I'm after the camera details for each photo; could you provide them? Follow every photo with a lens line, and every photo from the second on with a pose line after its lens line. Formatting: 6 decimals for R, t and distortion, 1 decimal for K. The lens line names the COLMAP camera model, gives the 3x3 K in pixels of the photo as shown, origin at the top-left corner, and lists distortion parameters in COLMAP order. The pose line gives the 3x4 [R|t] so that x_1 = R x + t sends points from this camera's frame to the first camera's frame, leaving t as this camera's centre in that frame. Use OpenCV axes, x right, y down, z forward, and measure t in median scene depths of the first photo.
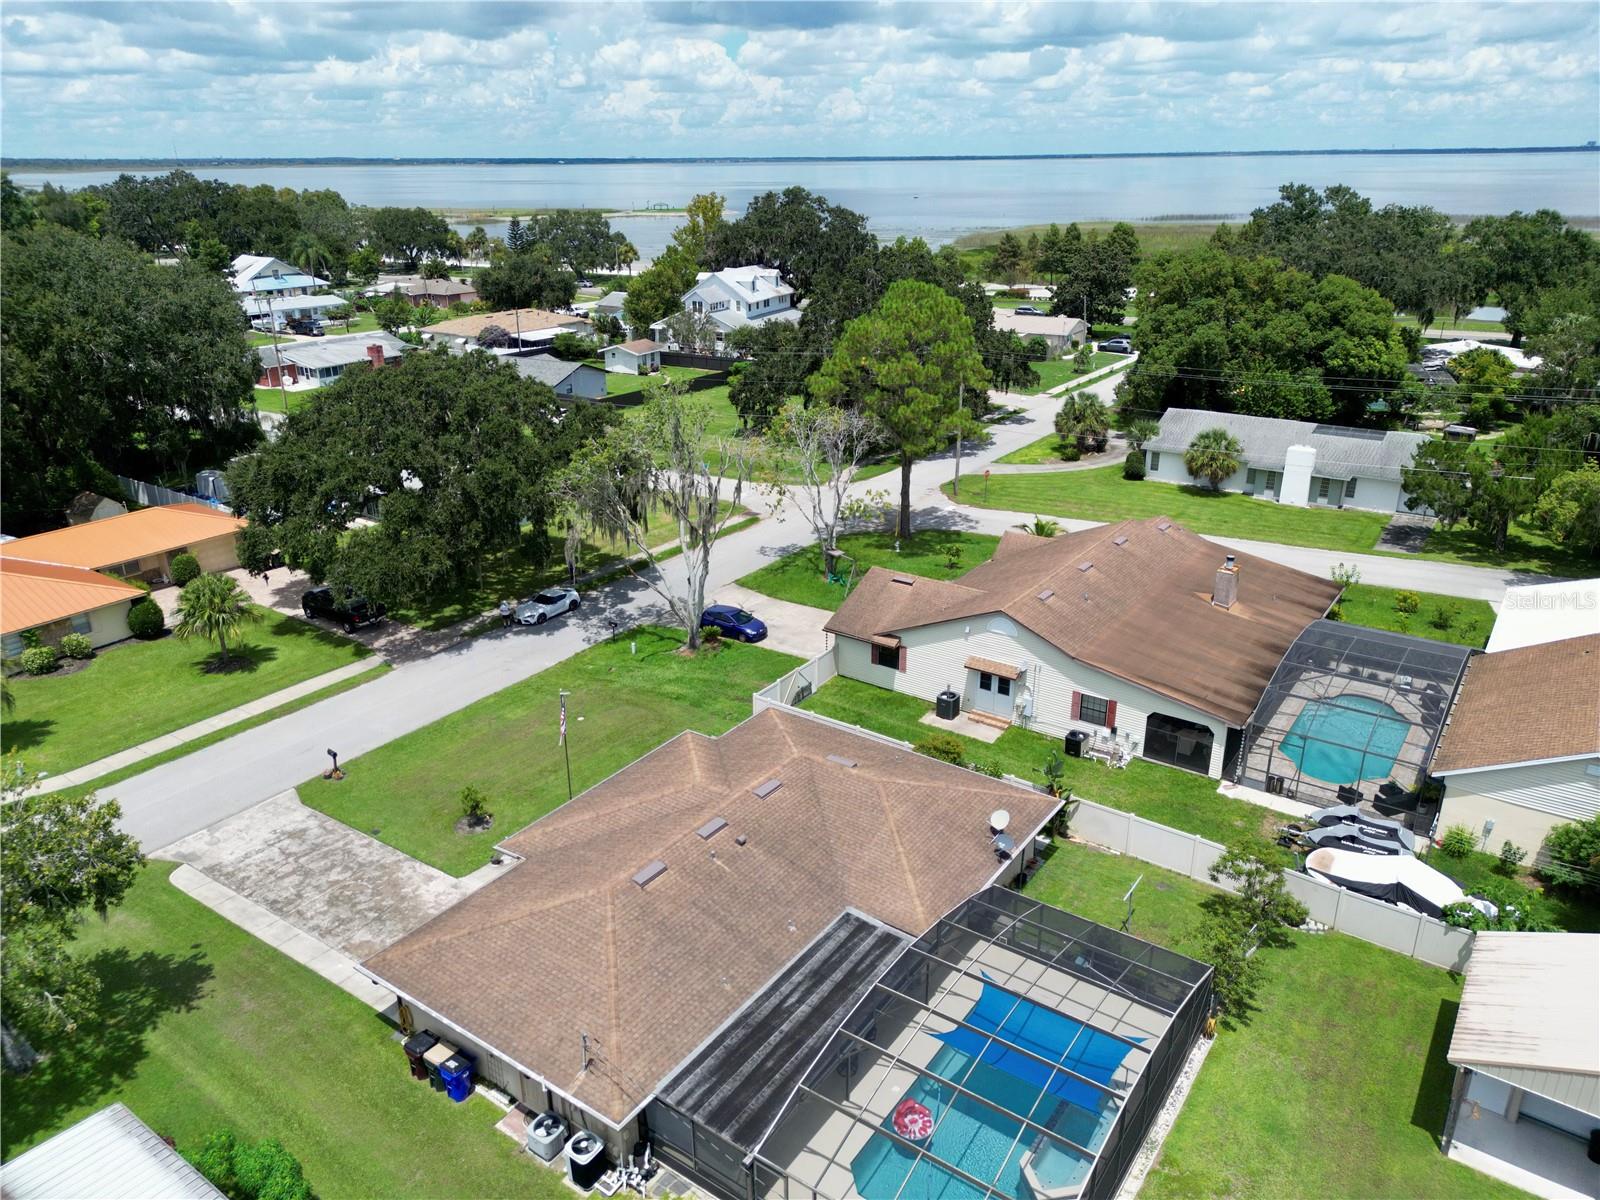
lens RADIAL K [[1127.8, 0, 800.0], [0, 1127.8, 600.0], [0, 0, 1]] dist [0.080945, -0.071793]
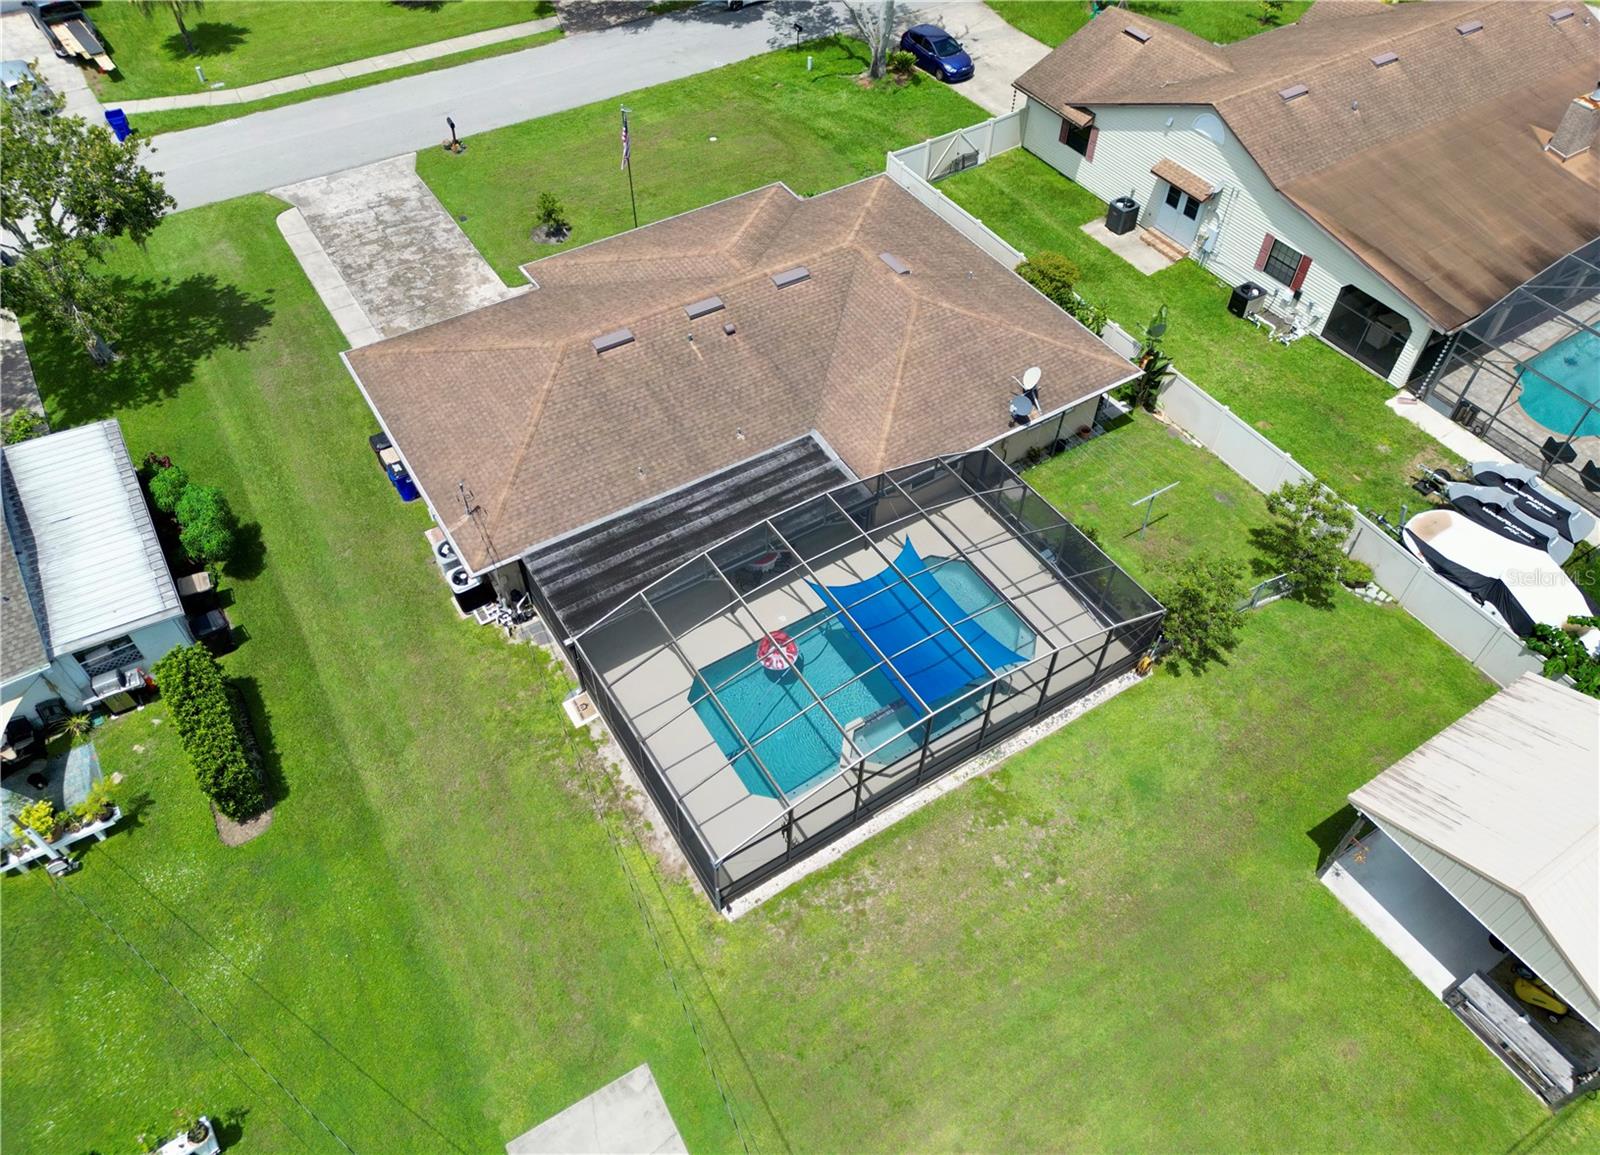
lens RADIAL K [[1135.0, 0, 803.8], [0, 1135.0, 554.0], [0, 0, 1]] dist [0.066094, -0.058739]
pose [[0.923032, 0.295572, -0.246270, 0.222230], [-0.153159, 0.869521, 0.469547, -0.053322], [0.352922, -0.395689, 0.847866, 0.142566]]
